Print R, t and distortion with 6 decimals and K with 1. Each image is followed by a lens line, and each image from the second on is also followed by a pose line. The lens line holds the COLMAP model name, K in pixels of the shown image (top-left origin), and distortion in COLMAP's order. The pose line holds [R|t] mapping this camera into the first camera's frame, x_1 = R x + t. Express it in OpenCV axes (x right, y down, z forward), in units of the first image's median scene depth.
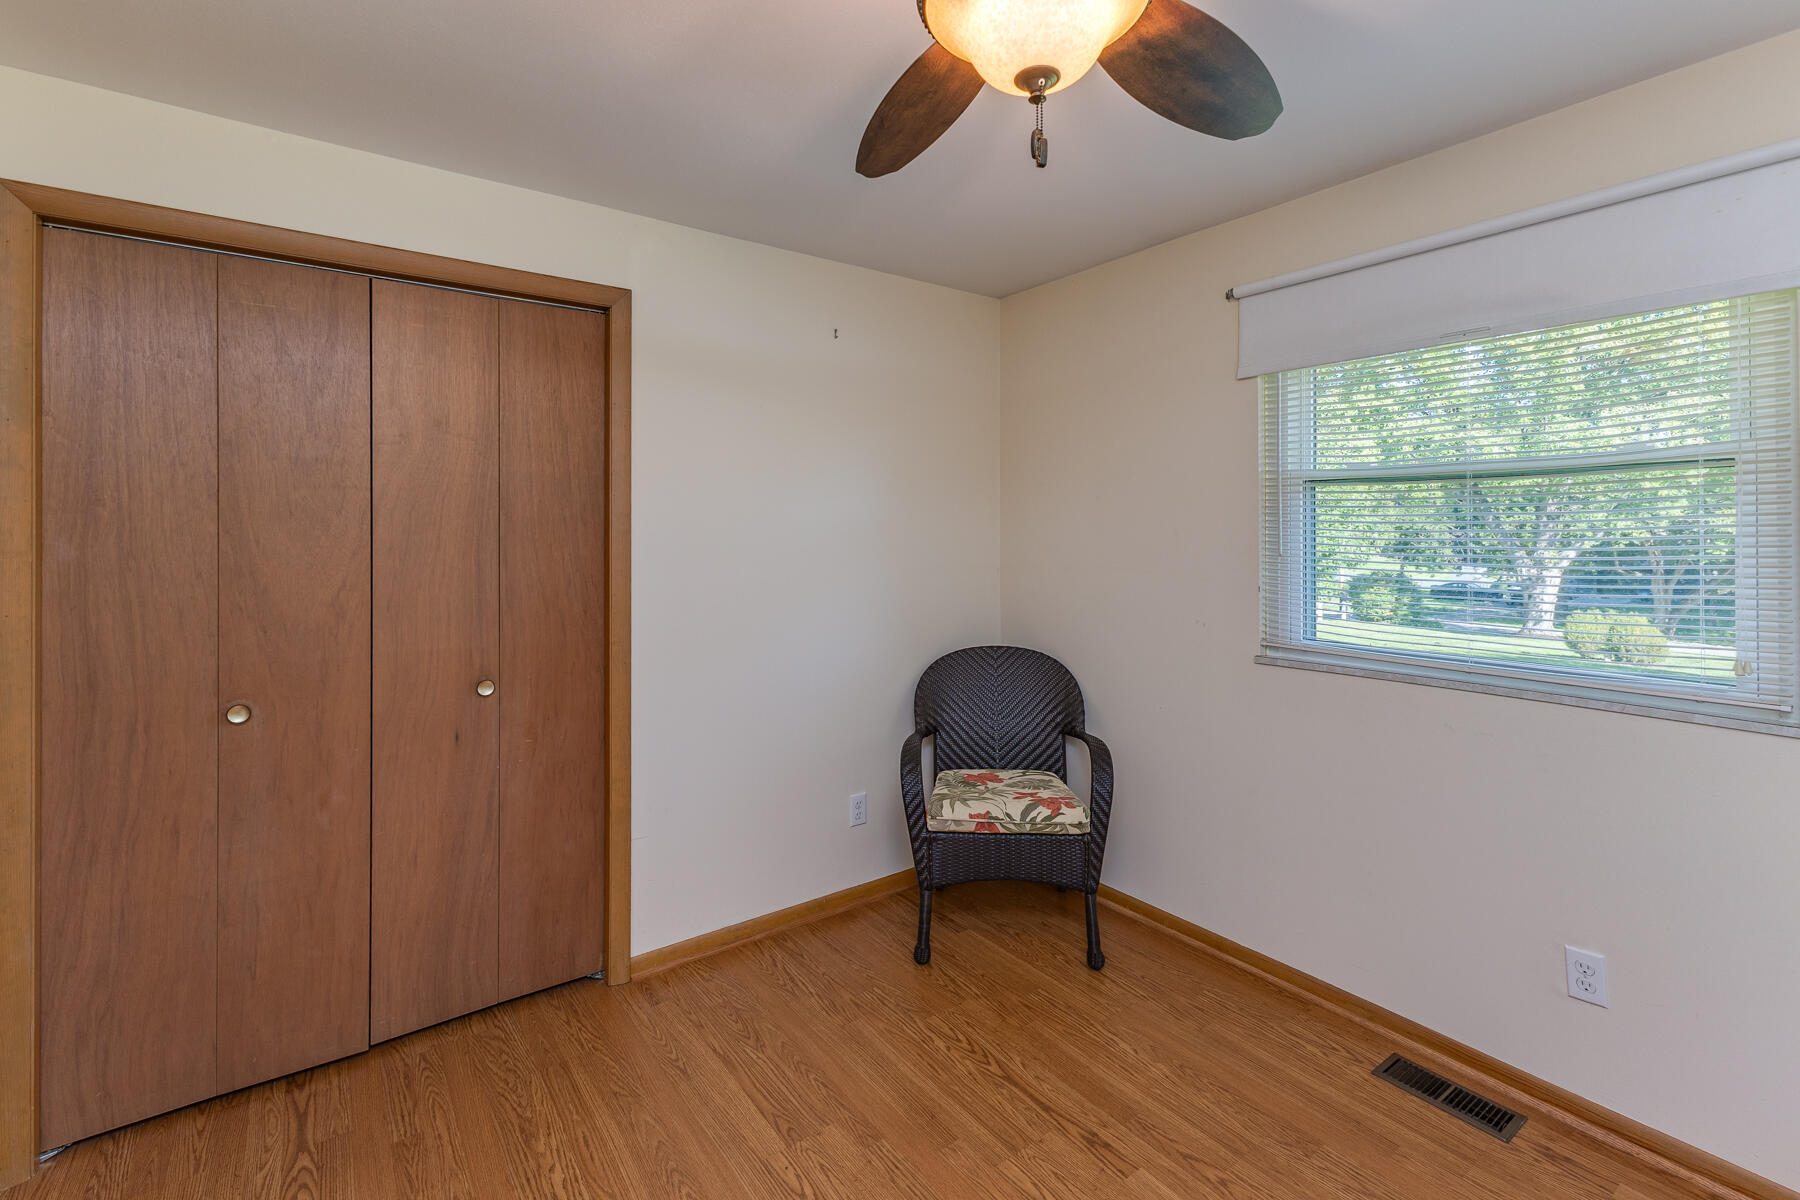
lens RADIAL K [[792.3, 0, 897.7], [0, 792.3, 529.6], [0, 0, 1]] dist [0.001120, 0.000207]
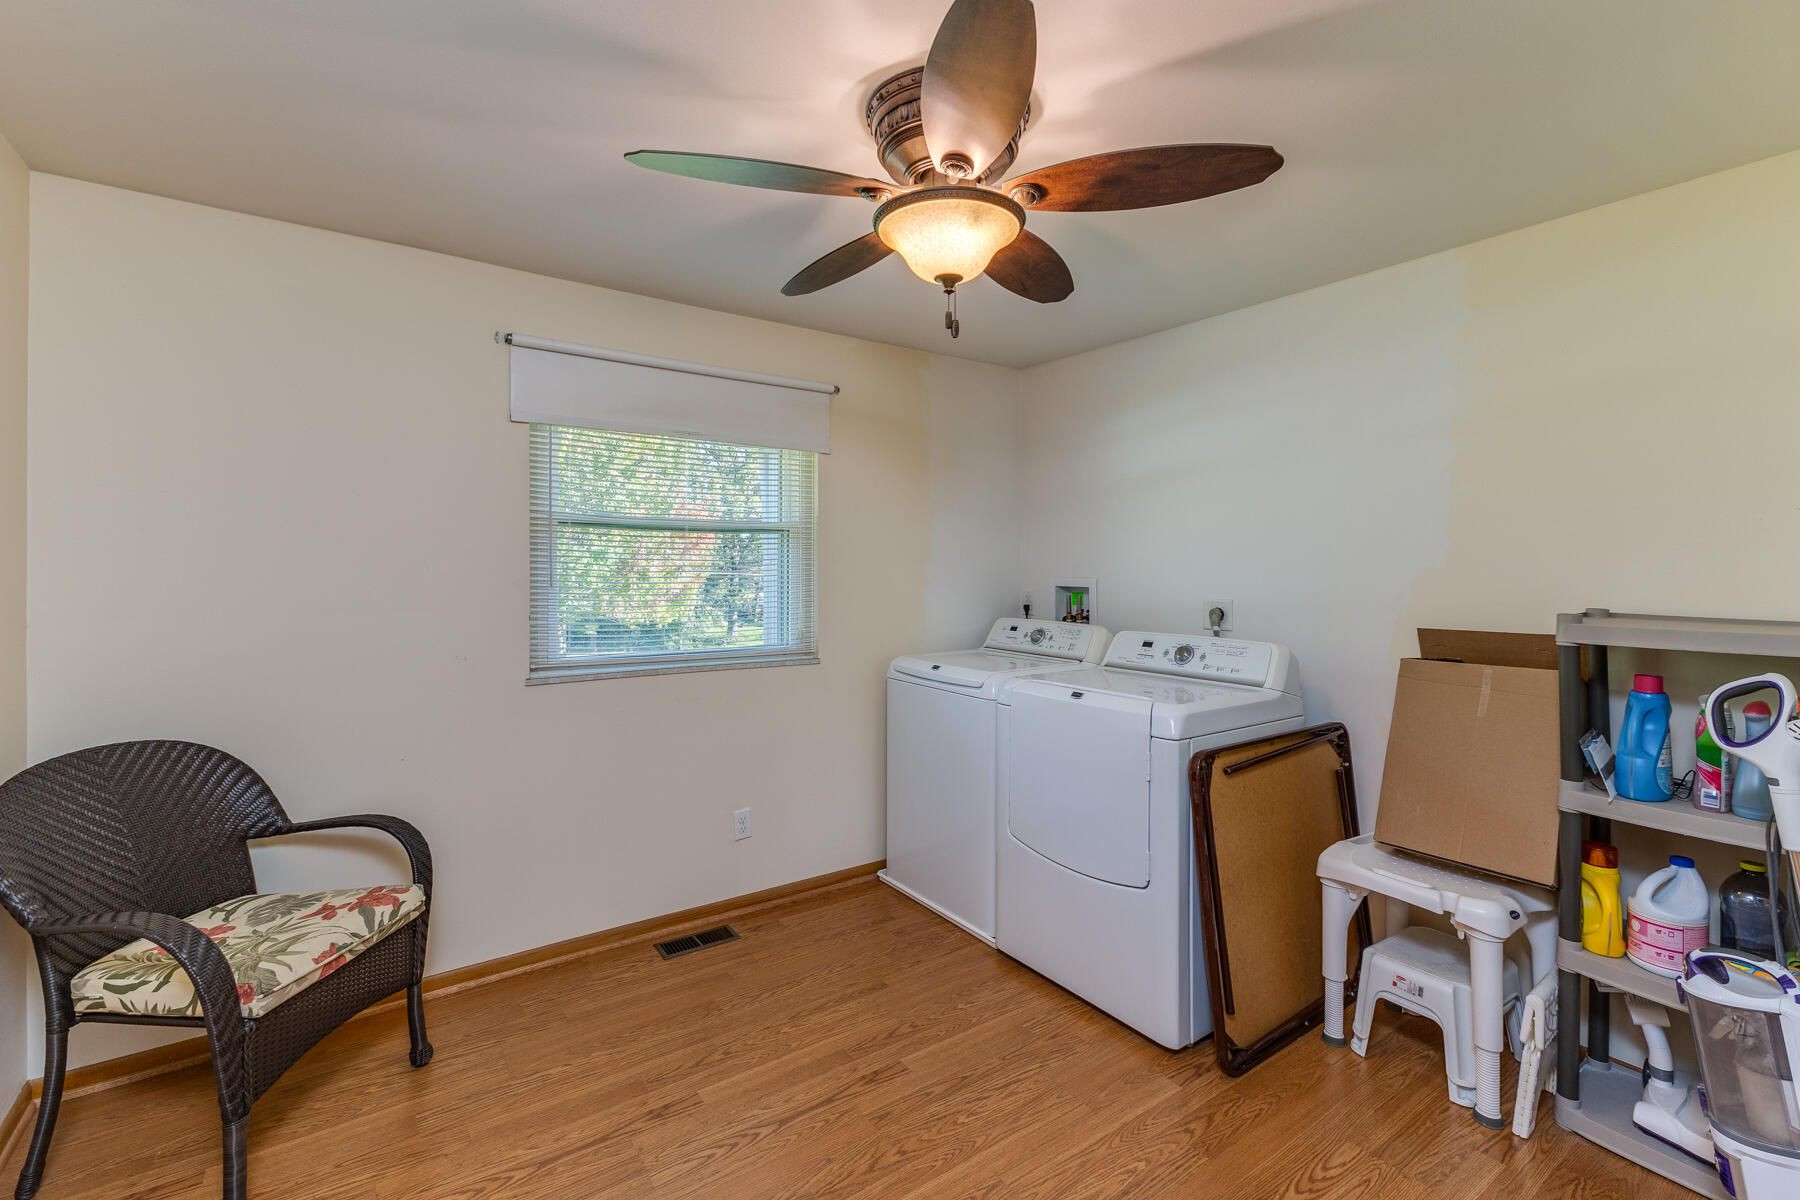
lens RADIAL K [[784.7, 0, 895.4], [0, 784.7, 567.8], [0, 0, 1]] dist [0.000267, -0.000077]
pose [[0.015208, 0.002262, 0.999882, -0.786546], [-0.007506, 0.999970, -0.002148, 0.005915], [-0.999856, -0.007473, 0.015225, 0.608116]]
